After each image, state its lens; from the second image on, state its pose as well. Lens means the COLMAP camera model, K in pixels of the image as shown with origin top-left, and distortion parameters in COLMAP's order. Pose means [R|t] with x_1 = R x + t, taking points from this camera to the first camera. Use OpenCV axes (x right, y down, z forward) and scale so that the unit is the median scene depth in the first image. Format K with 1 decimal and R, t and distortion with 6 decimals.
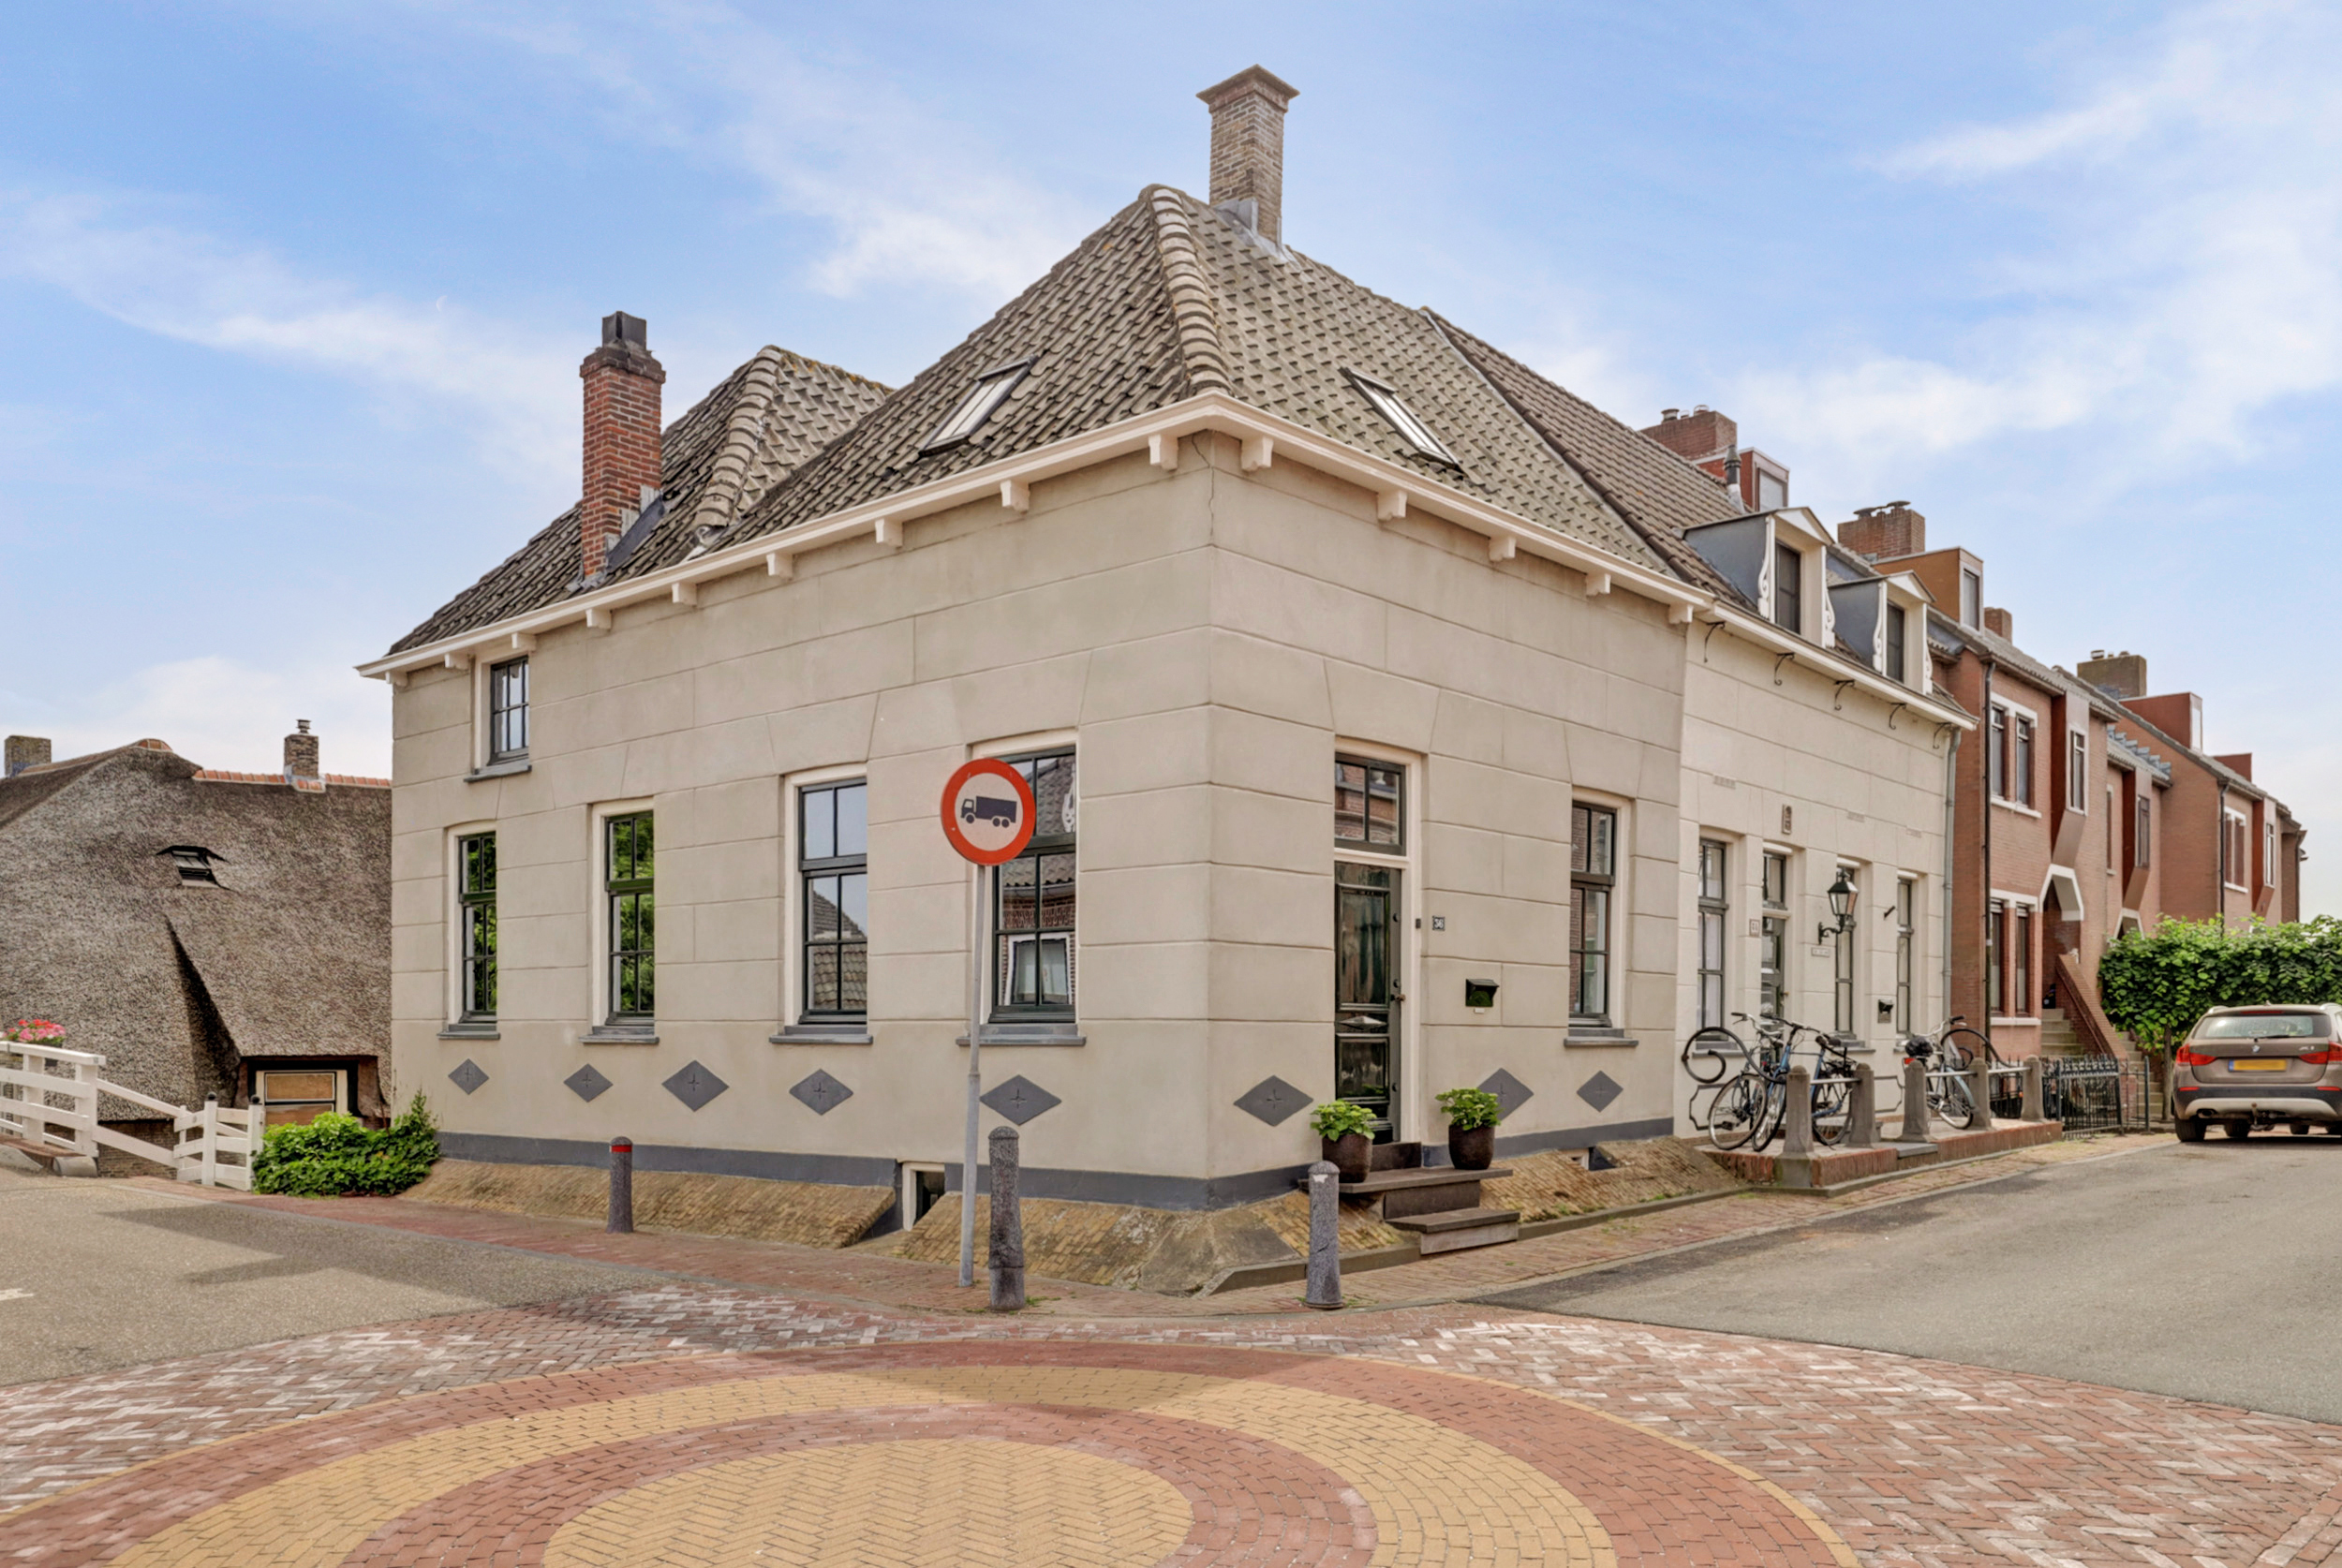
lens RADIAL K [[1696.0, 0, 1175.5], [0, 1696.0, 1070.2], [0, 0, 1]] dist [0.002020, -0.000937]
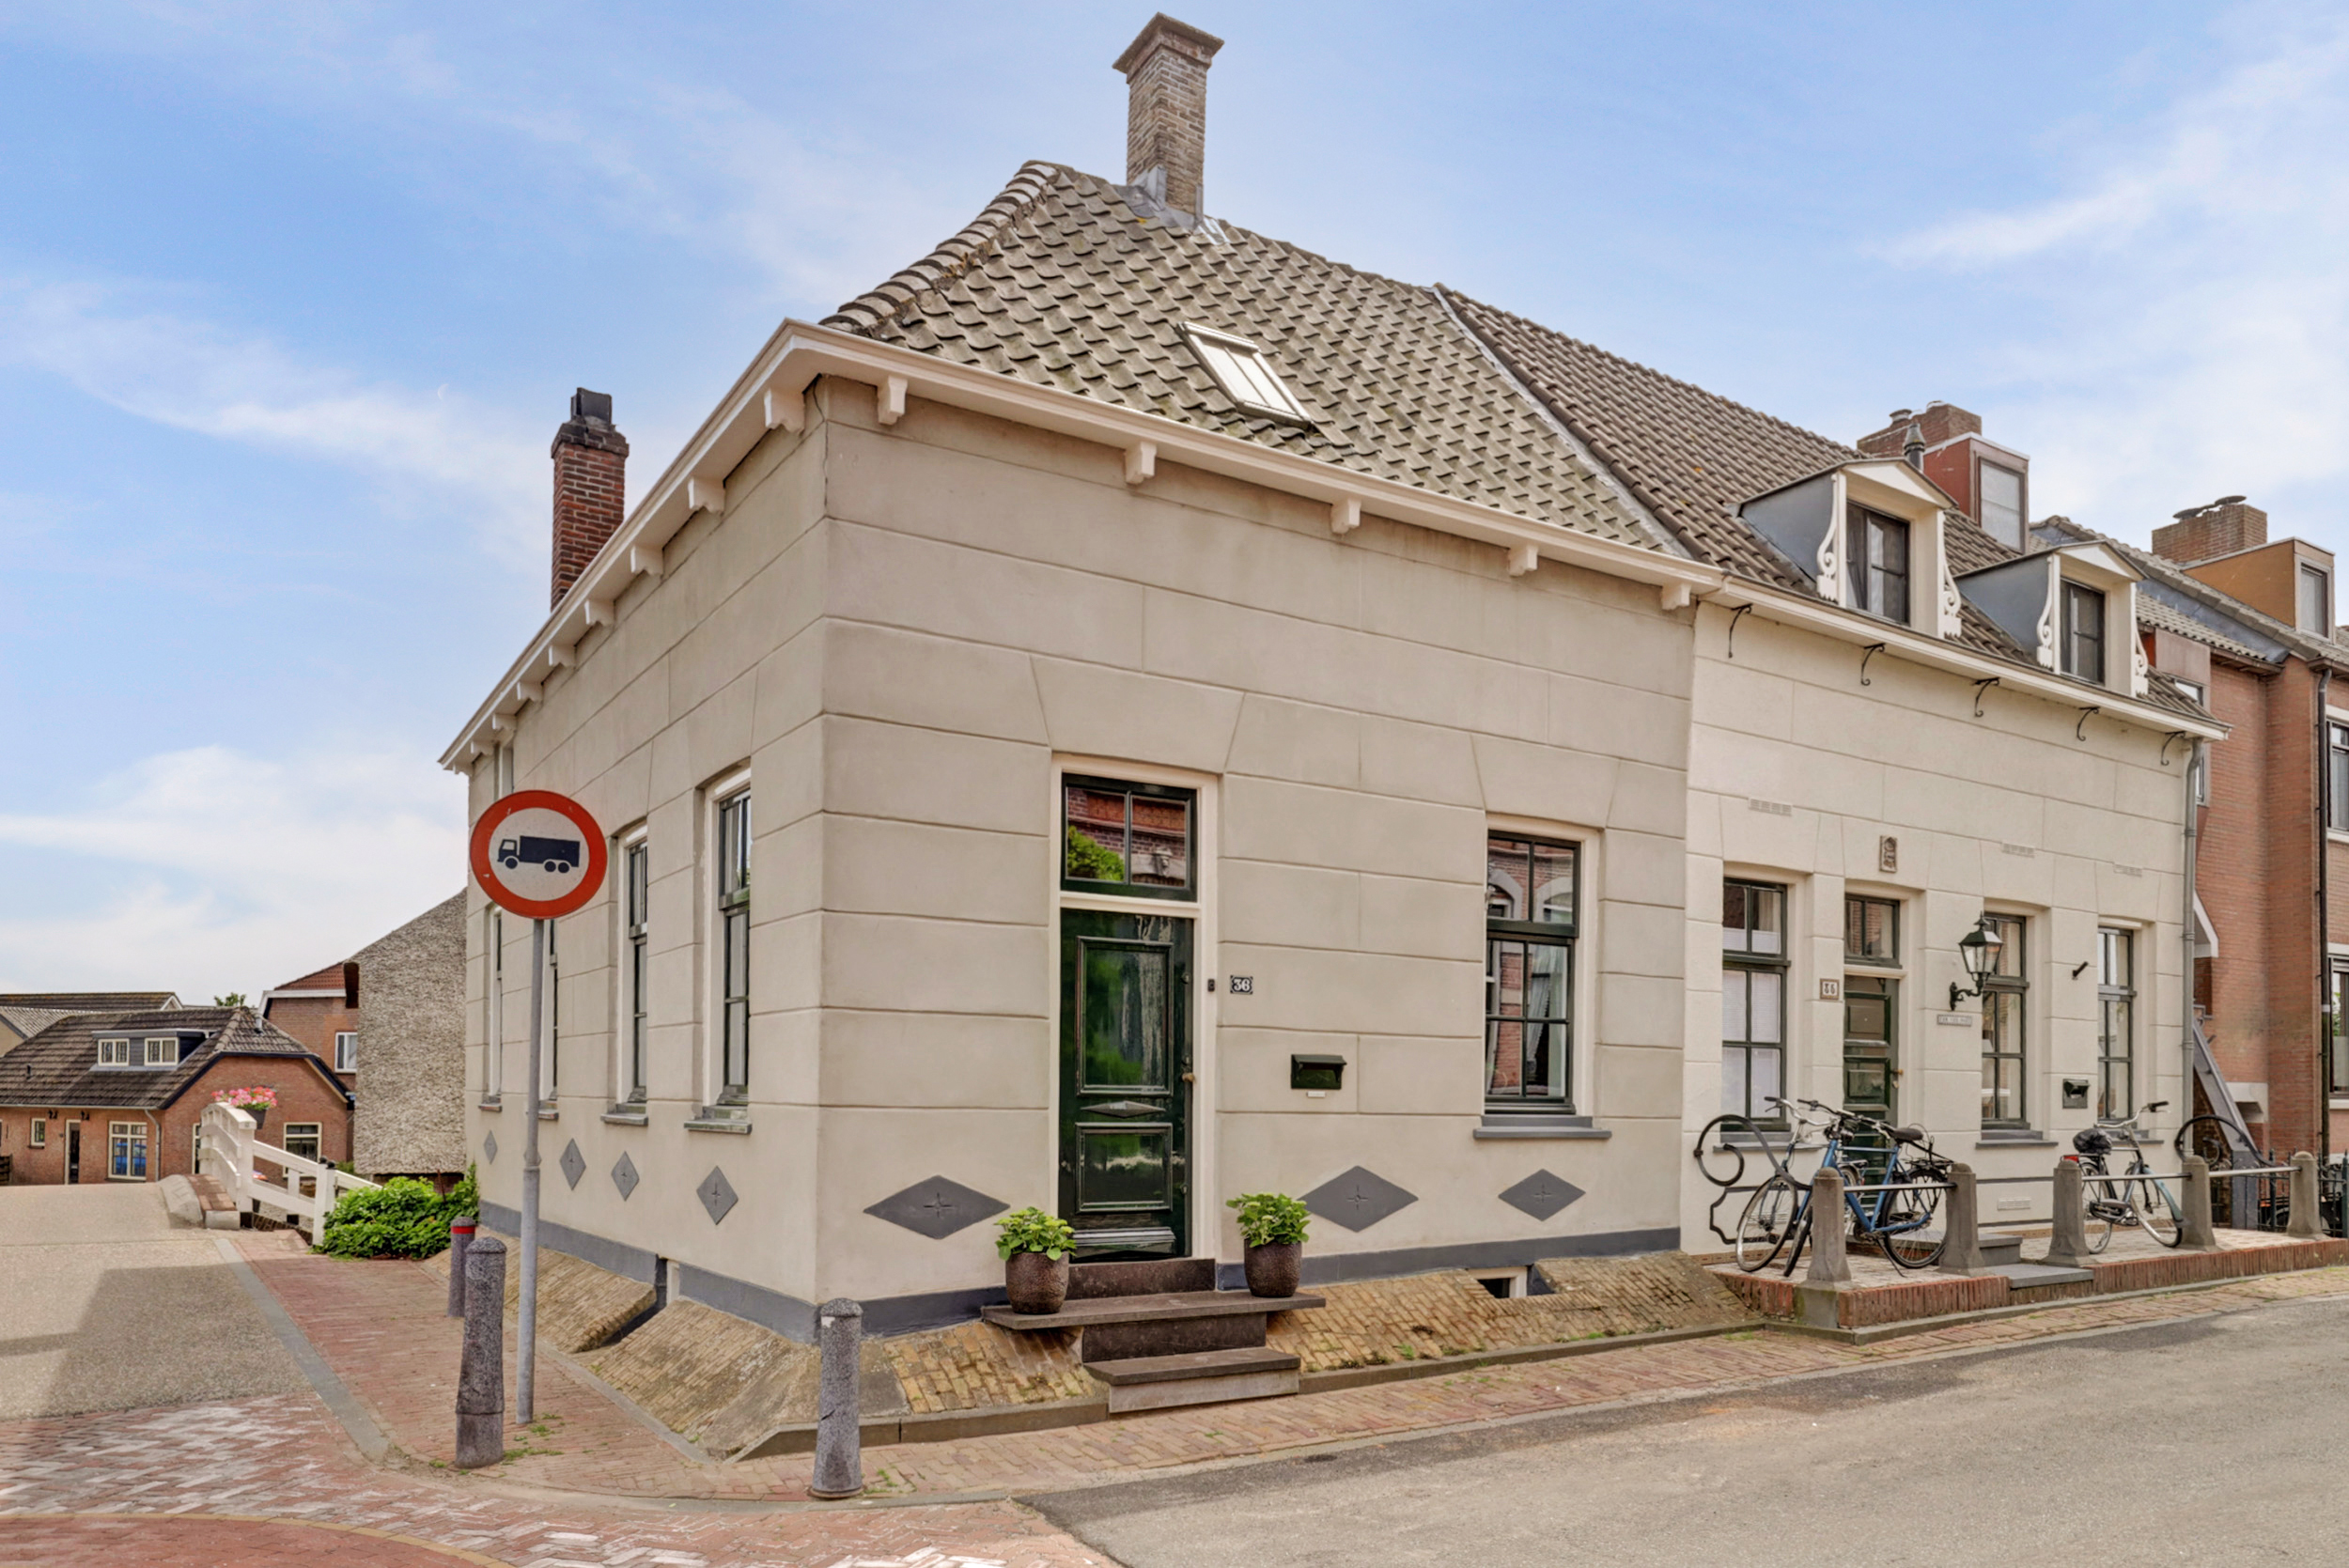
lens RADIAL K [[1520.3, 0, 1163.7], [0, 1520.3, 1093.9], [0, 0, 1]] dist [-0.000651, 0.000089]
pose [[0.960126, 0.008343, -0.279442, 0.267568], [-0.015405, 0.999615, -0.023085, -0.015224], [0.279142, 0.026470, 0.959885, 0.253694]]
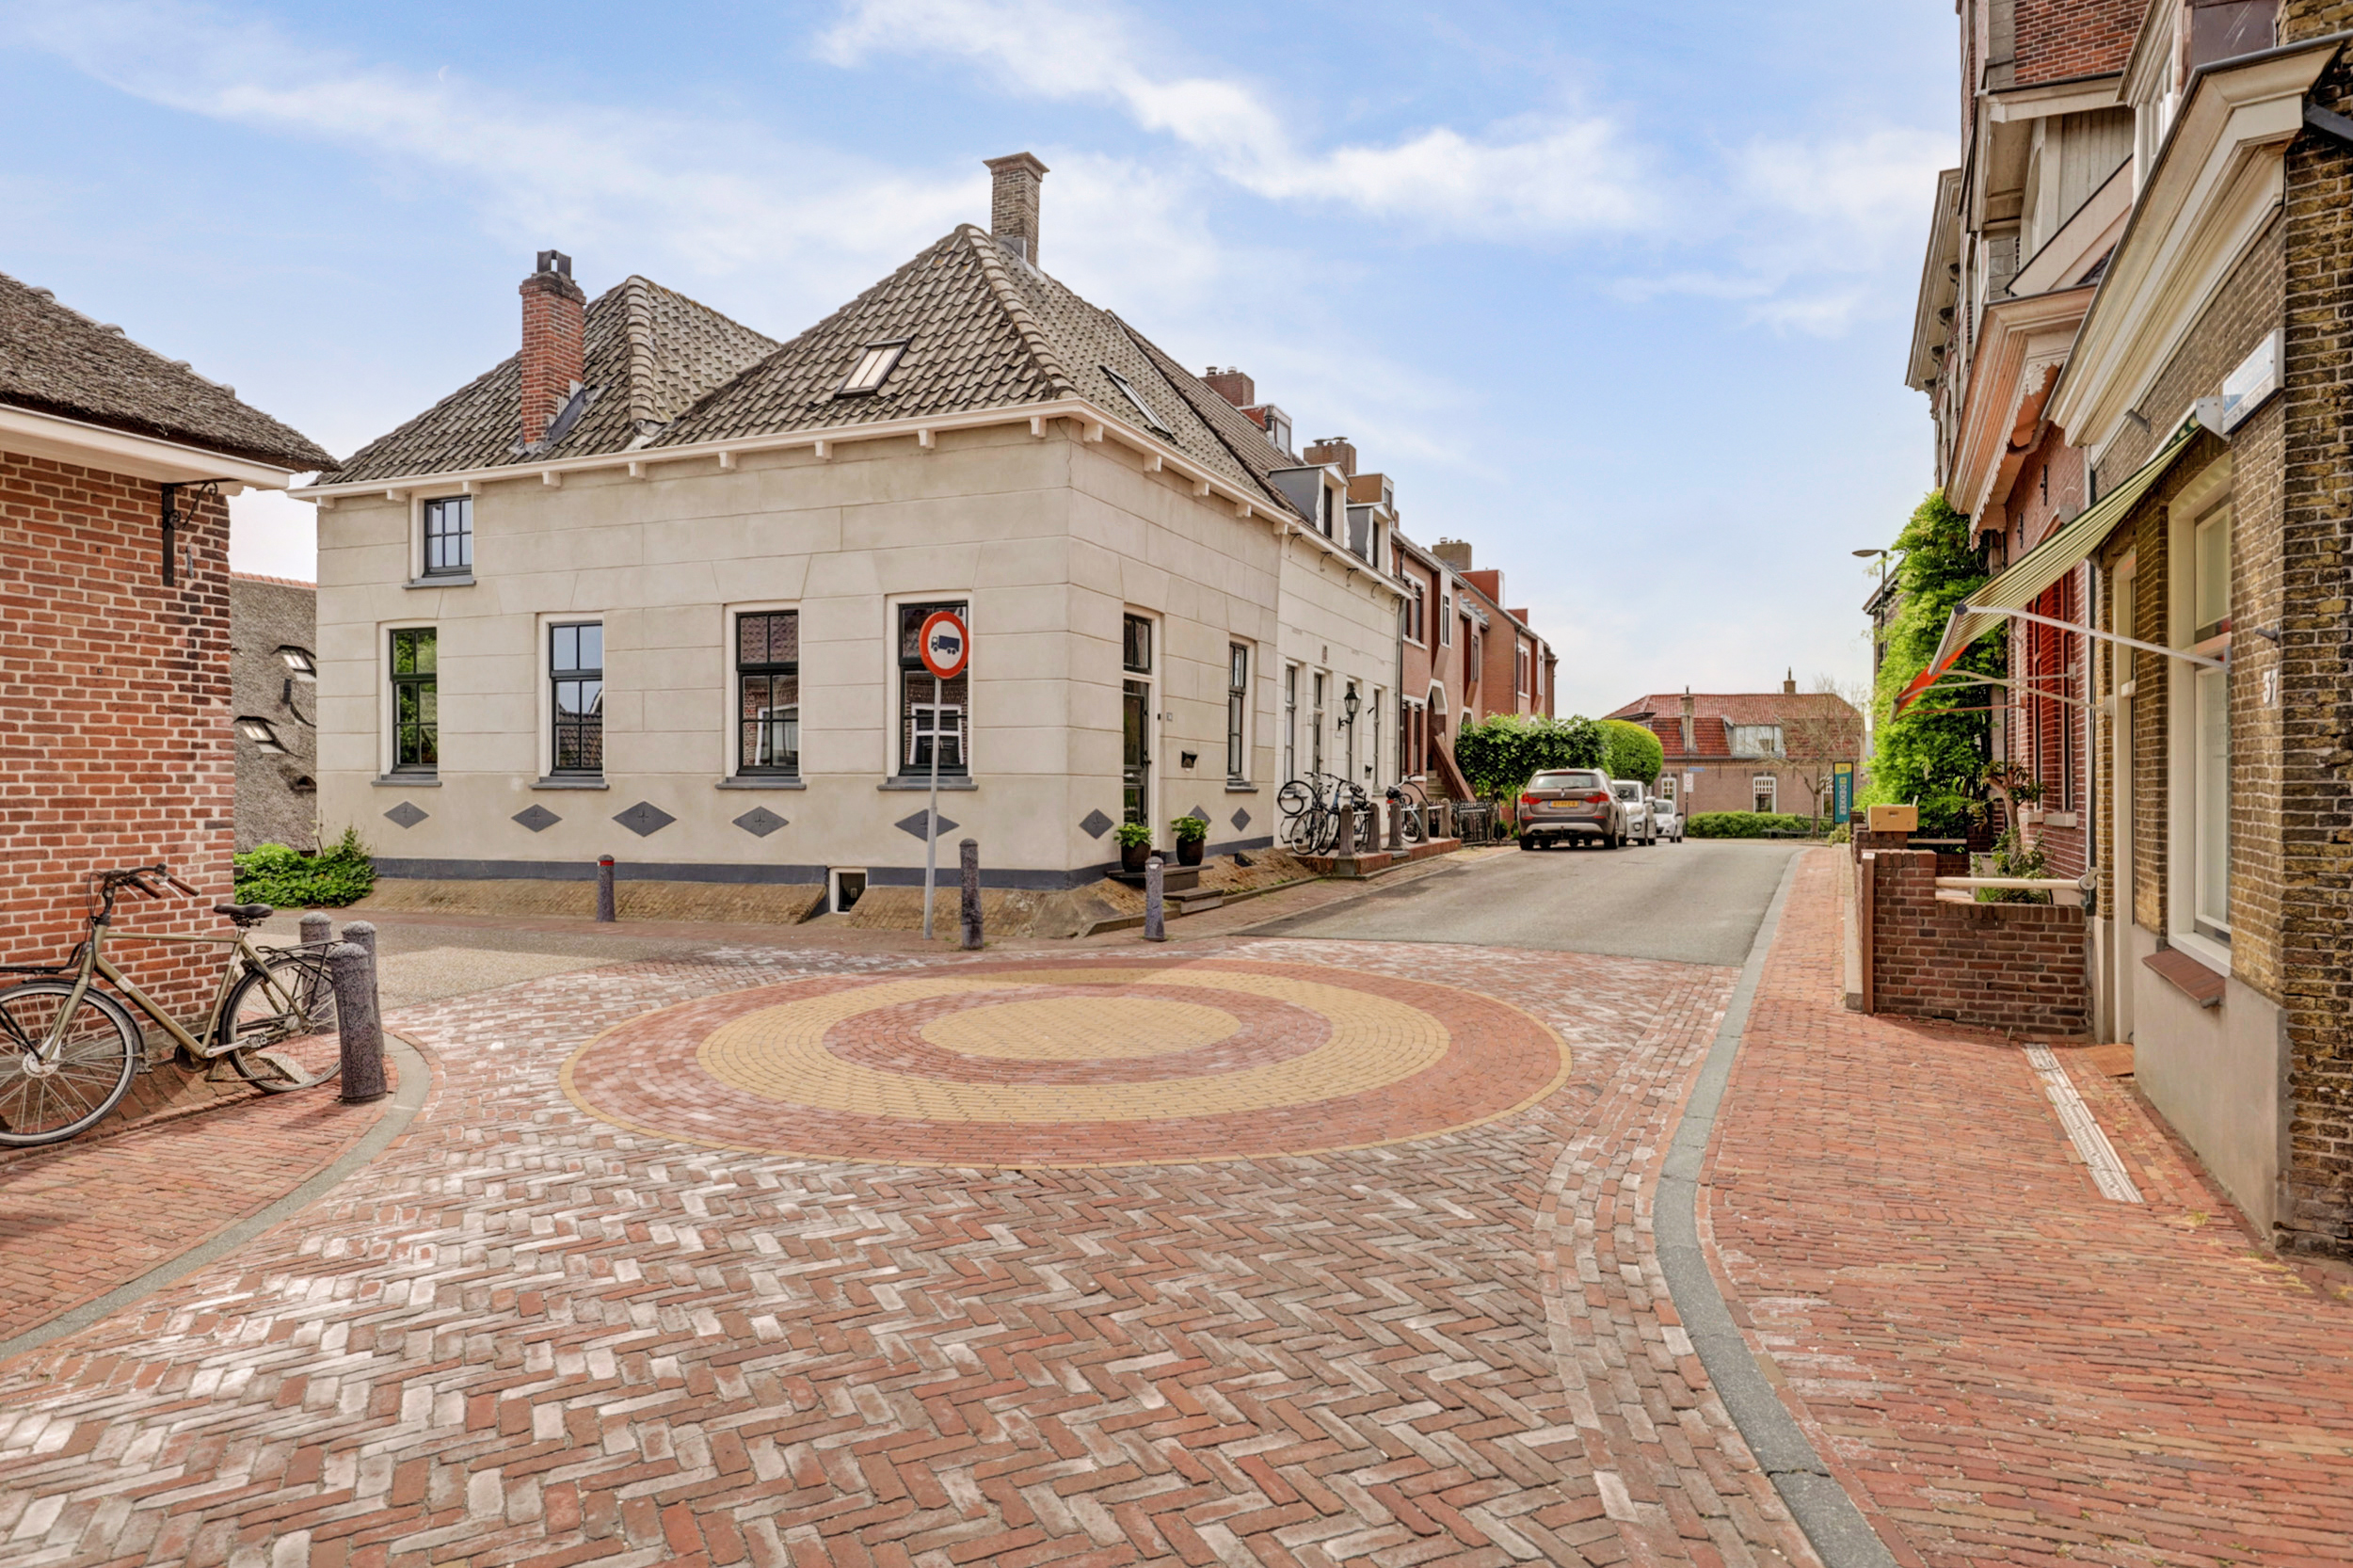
lens RADIAL K [[1323.1, 0, 1190.2], [0, 1323.1, 841.9], [0, 0, 1]] dist [0.003206, 0.000215]
pose [[0.944182, -0.011292, 0.329231, -0.209251], [0.004541, 0.999763, 0.021269, 0.006449], [-0.329393, -0.018586, 0.944010, -0.185314]]
